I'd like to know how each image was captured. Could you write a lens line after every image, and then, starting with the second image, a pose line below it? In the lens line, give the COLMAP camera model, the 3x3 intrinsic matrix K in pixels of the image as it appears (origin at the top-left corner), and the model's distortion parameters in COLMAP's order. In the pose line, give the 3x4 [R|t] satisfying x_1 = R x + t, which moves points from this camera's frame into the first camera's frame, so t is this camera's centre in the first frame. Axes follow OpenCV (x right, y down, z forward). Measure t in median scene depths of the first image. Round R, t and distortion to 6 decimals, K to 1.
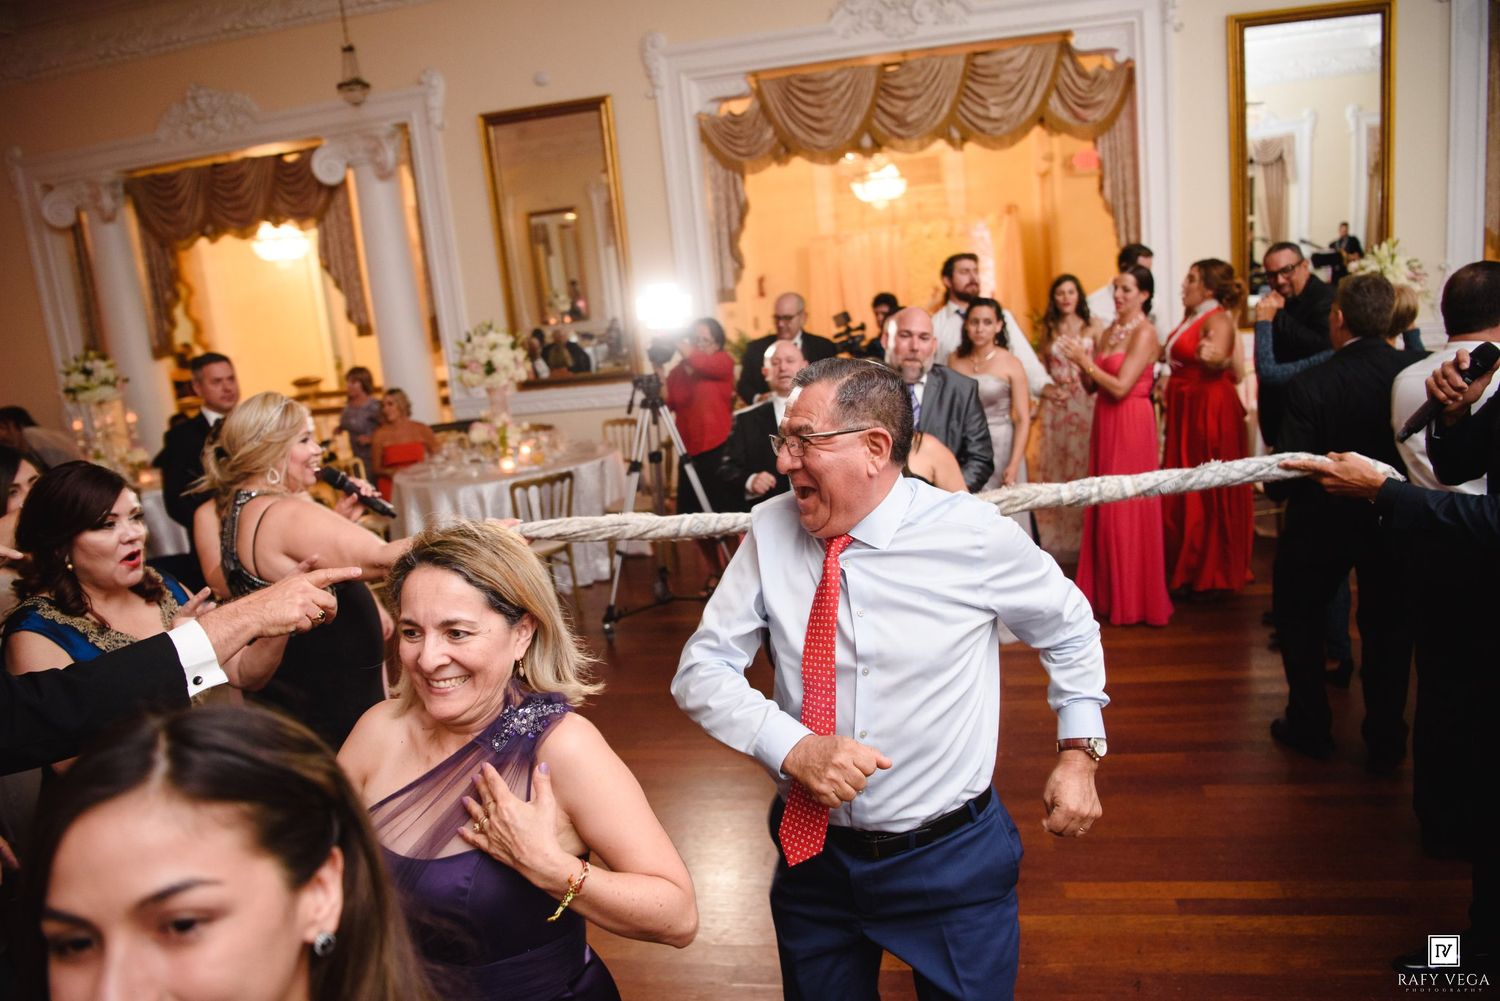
lens RADIAL K [[1047.3, 0, 742.0], [0, 1047.3, 503.1], [0, 0, 1]] dist [-0.059441, 0.007701]
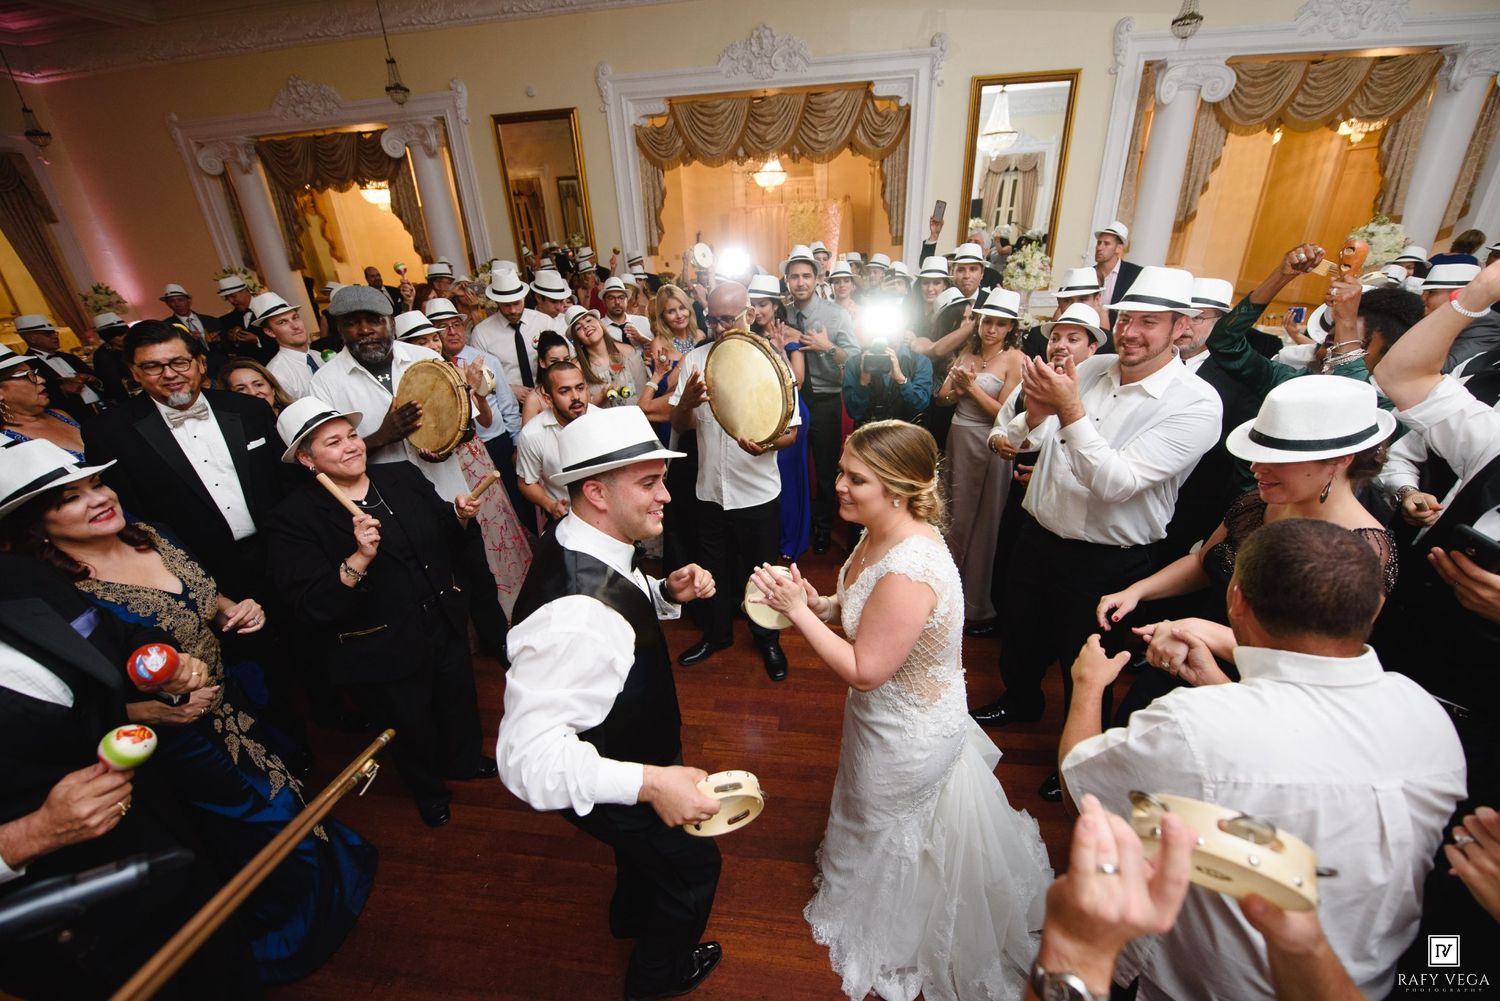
lens RADIAL K [[607.2, 0, 745.9], [0, 607.2, 499.9], [0, 0, 1]] dist [-0.006078, -0.002818]
pose [[0.997845, 0.033077, 0.056673, 0.092481], [-0.044456, 0.976019, 0.213098, -0.029166], [-0.048265, -0.215159, 0.975386, -0.010307]]
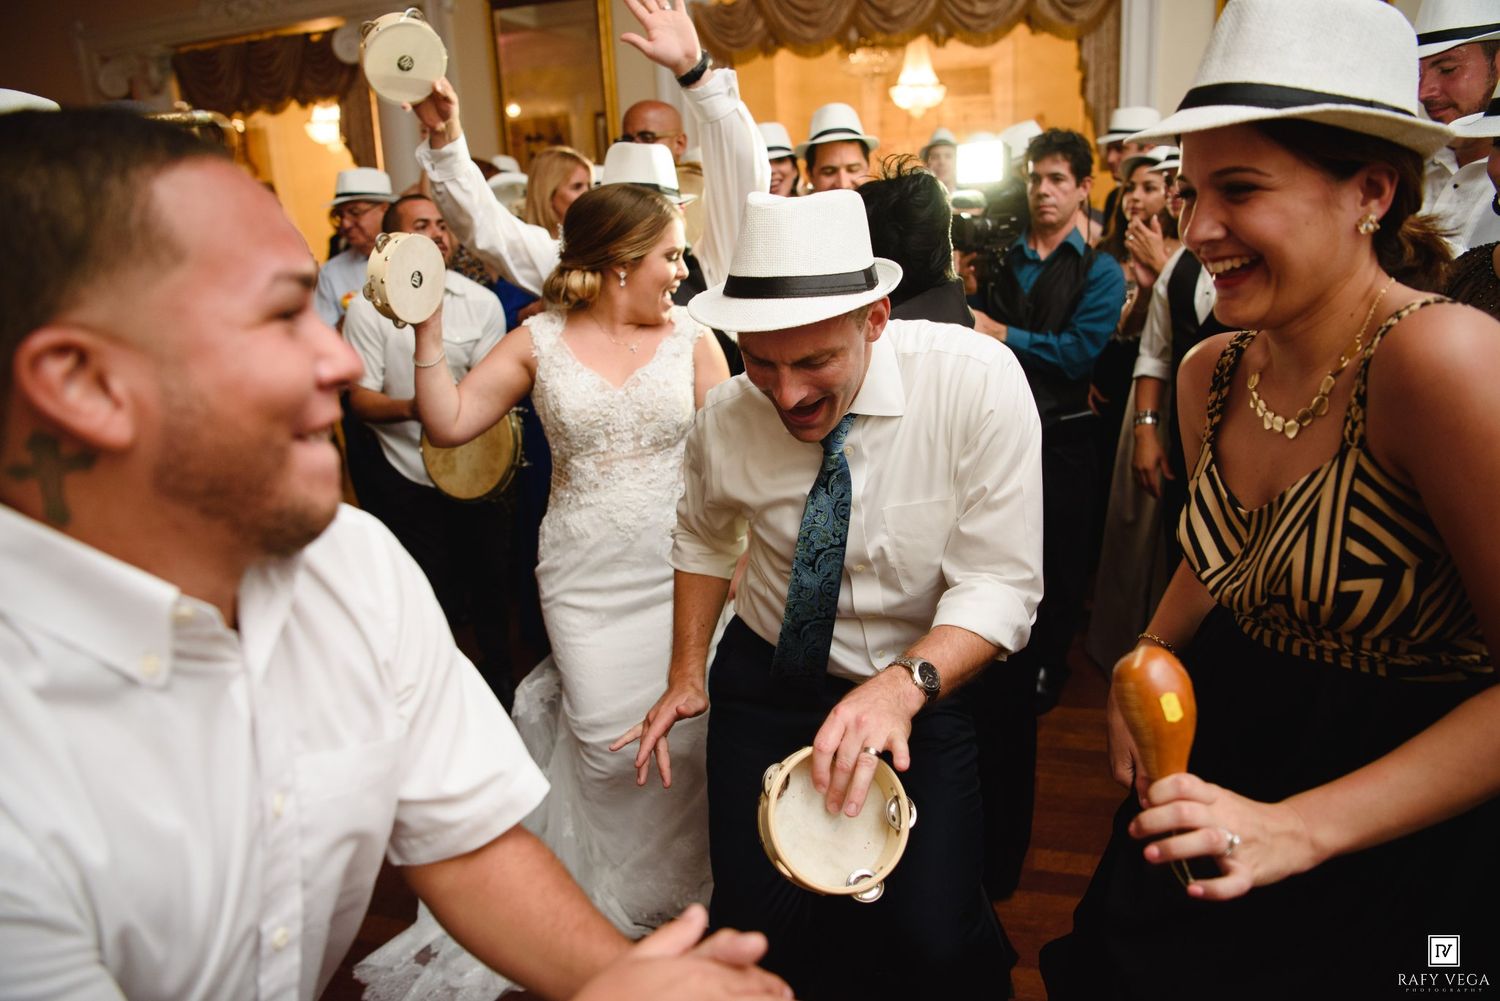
lens RADIAL K [[1047.3, 0, 741.6], [0, 1047.3, 501.6], [0, 0, 1]] dist [-0.059441, 0.007701]
pose [[0.992385, 0.075516, -0.097308, 0.143889], [-0.068620, 0.995014, 0.072372, 0.035605], [0.102289, -0.065144, 0.992619, -0.033211]]
